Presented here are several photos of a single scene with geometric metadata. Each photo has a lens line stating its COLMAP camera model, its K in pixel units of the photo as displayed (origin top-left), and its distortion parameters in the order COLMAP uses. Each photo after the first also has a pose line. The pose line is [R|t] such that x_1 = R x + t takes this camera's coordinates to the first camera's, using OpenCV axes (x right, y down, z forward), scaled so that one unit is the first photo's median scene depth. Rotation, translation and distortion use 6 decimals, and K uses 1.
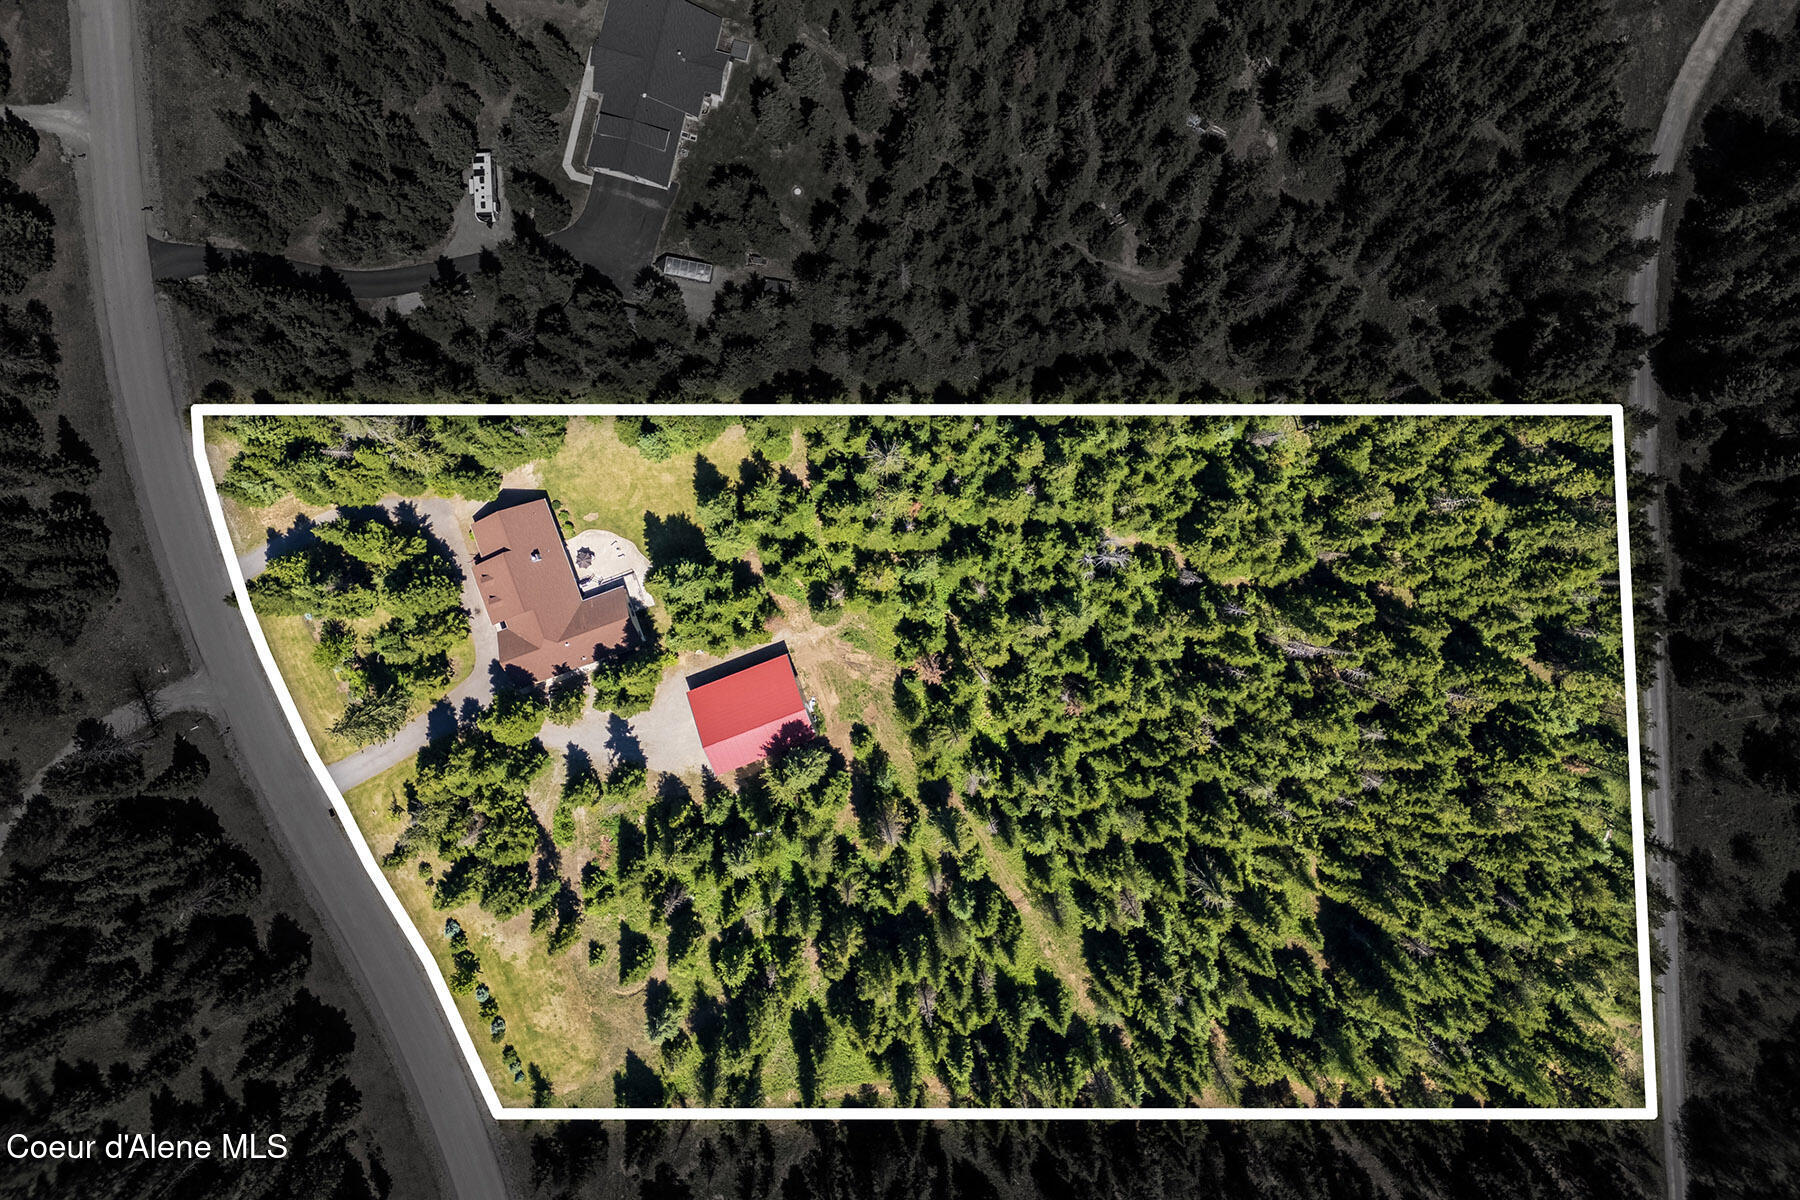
lens RADIAL K [[1239.2, 0, 896.1], [0, 1239.2, 600.5], [0, 0, 1]] dist [0.010537, -0.000269]
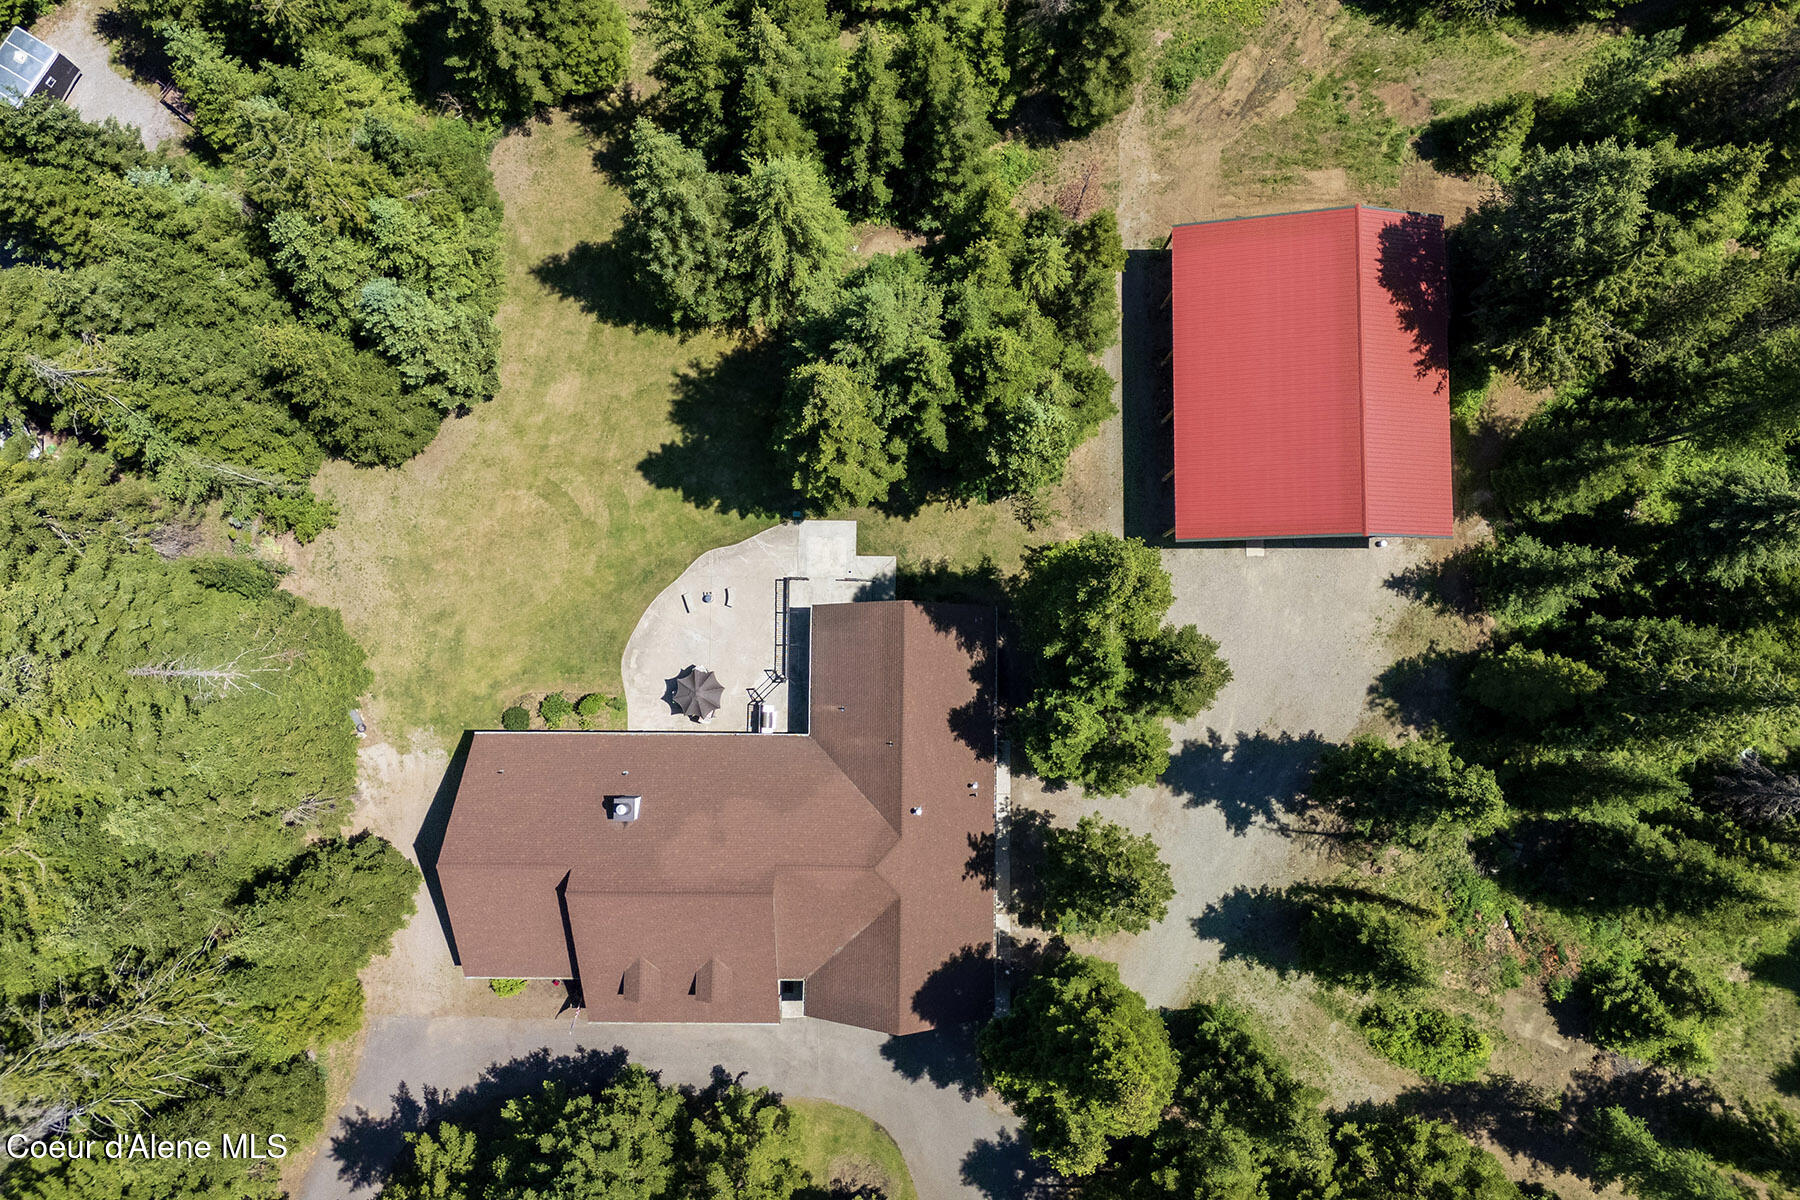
lens RADIAL K [[1239.2, 0, 900.8], [0, 1239.2, 595.5], [0, 0, 1]] dist [0.010537, -0.000269]
pose [[0.363829, -0.929101, 0.066327, -0.230812], [0.930816, 0.365311, 0.011358, 0.004999], [-0.034783, 0.057605, 0.997733, 0.664897]]
